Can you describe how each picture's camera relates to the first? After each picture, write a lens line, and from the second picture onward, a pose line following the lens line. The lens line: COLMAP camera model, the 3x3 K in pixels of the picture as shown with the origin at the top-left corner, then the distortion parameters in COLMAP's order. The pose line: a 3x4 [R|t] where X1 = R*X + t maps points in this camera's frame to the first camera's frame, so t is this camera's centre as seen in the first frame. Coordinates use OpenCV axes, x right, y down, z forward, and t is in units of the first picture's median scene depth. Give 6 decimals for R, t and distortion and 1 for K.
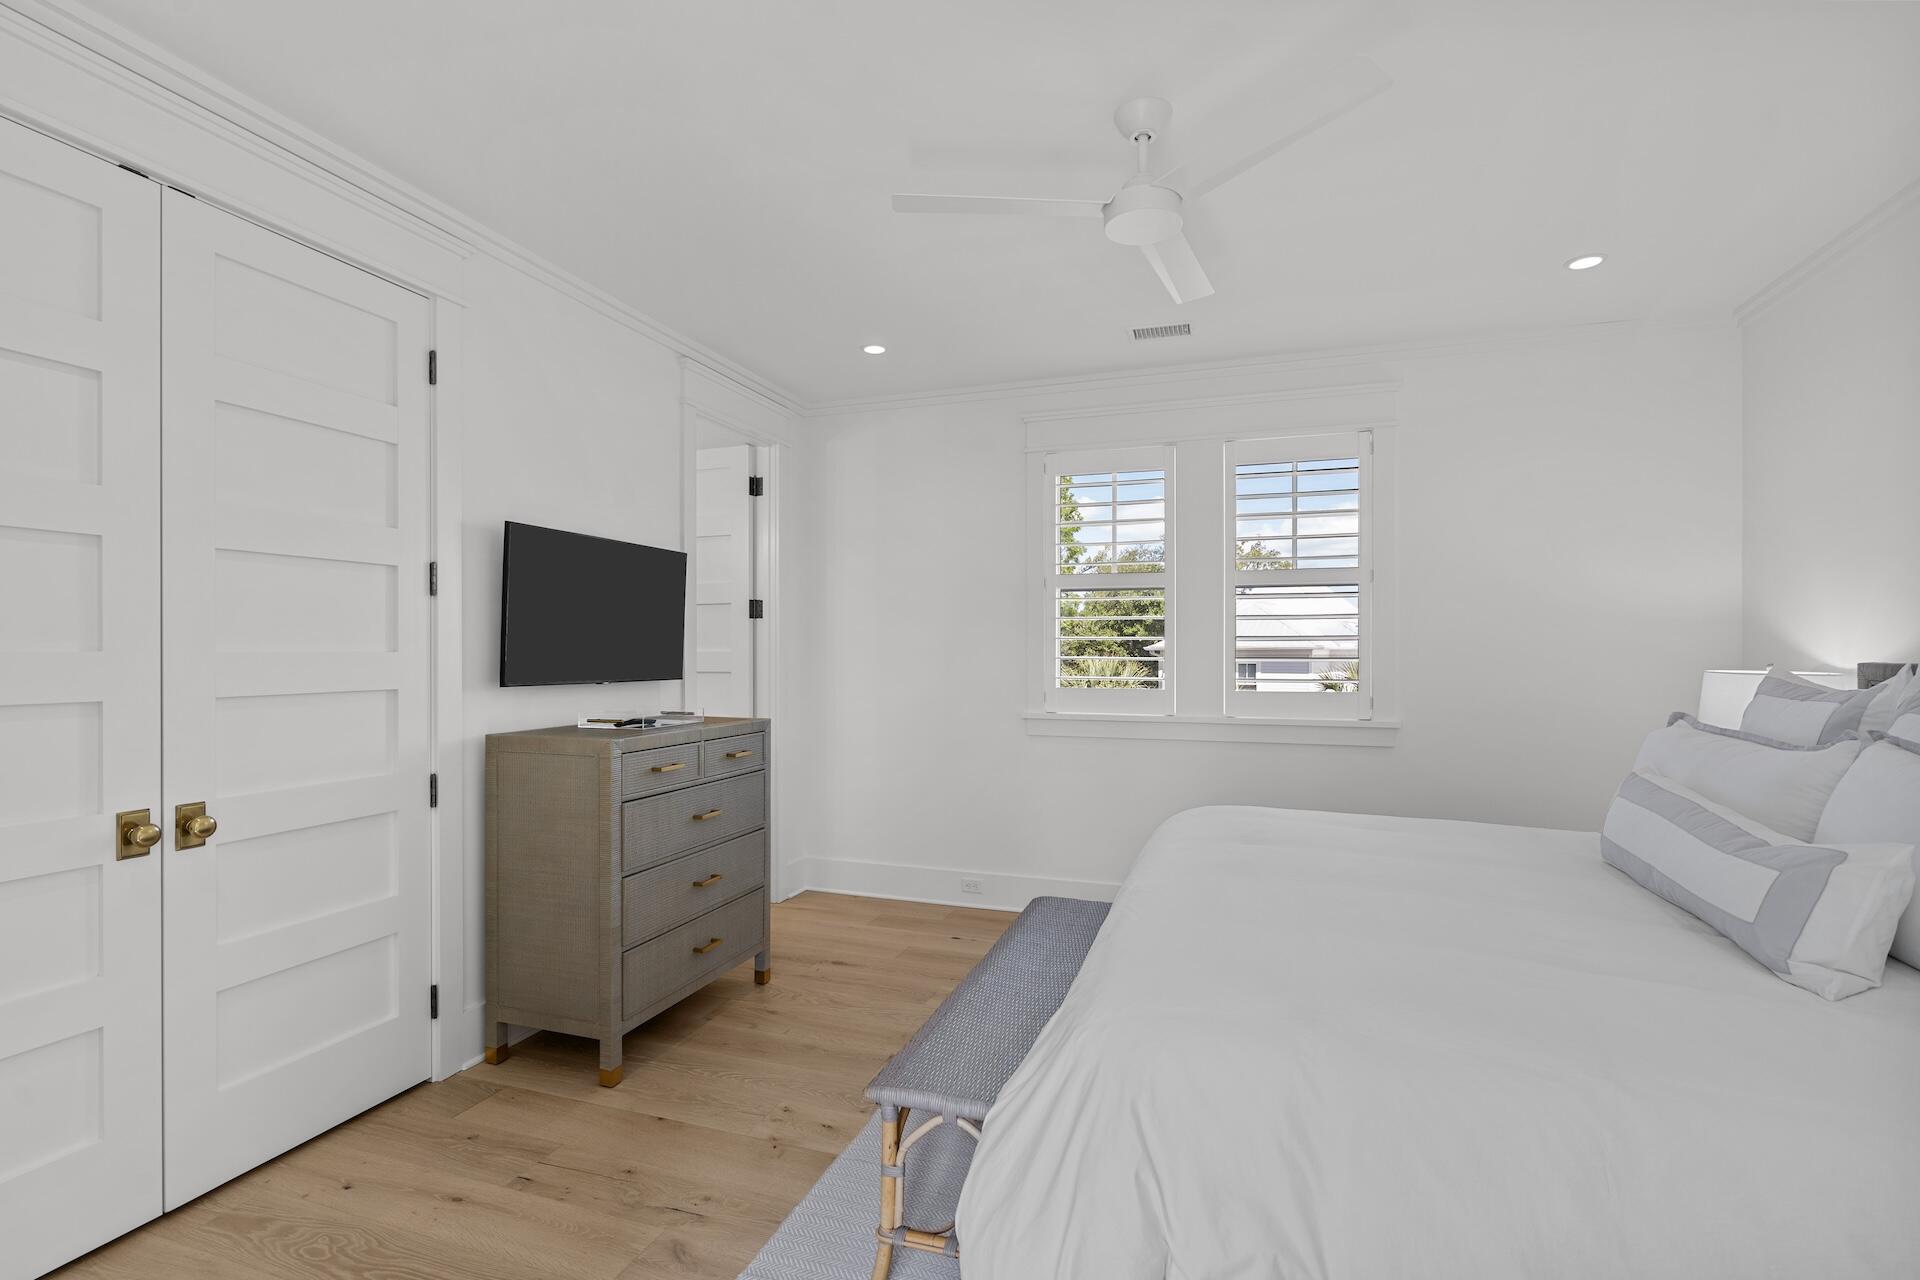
lens RADIAL K [[874.9, 0, 961.1], [0, 874.9, 643.8], [0, 0, 1]] dist [-0.003964, -0.000159]
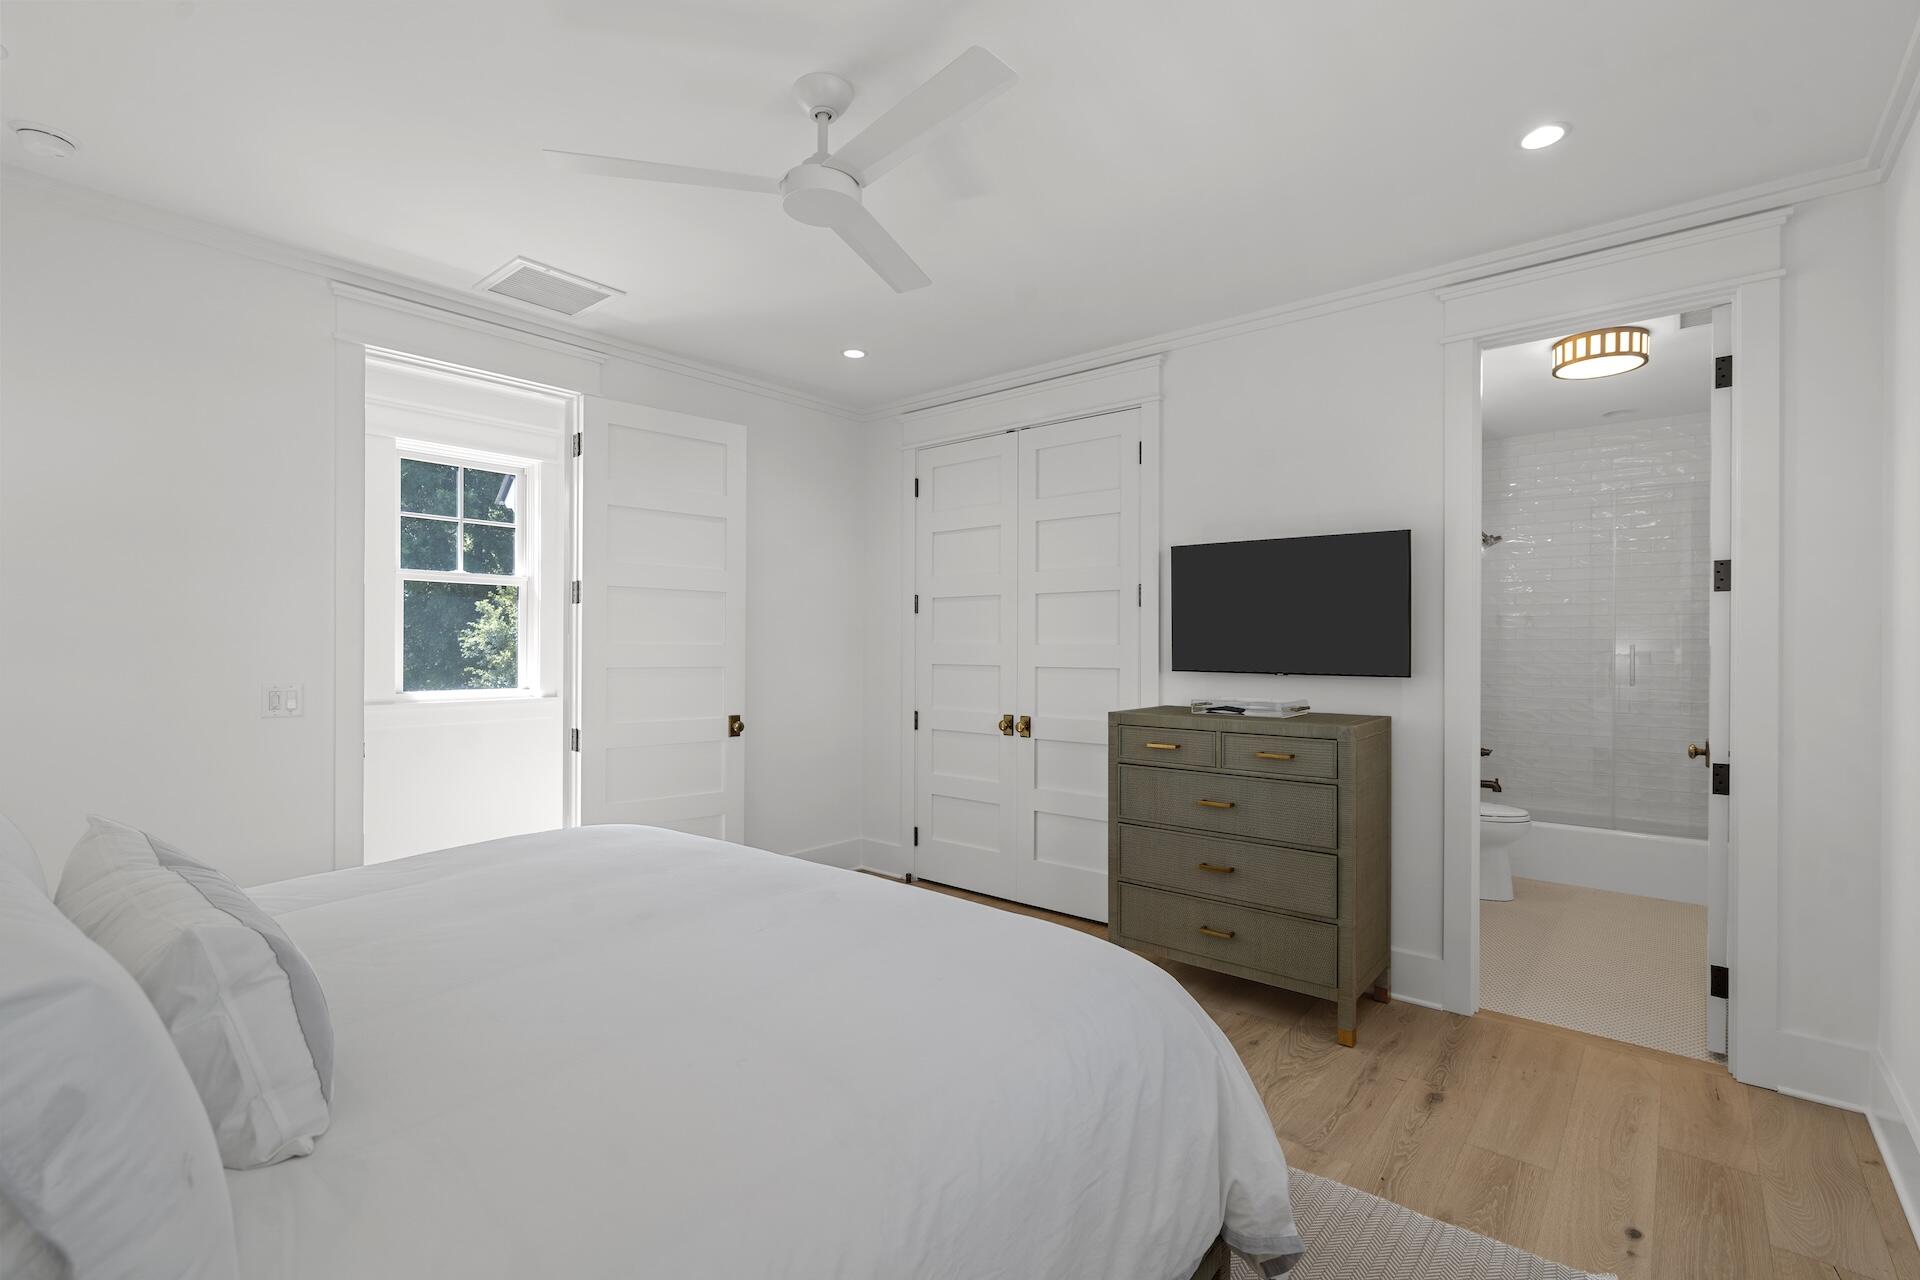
lens RADIAL K [[874.9, 0, 959.8], [0, 874.9, 644.0], [0, 0, 1]] dist [-0.003964, -0.000159]
pose [[-0.374453, -0.005517, -0.927229, 0.733171], [0.002574, 0.999972, -0.006989, 0.014708], [0.927242, -0.005003, -0.374429, 1.050245]]
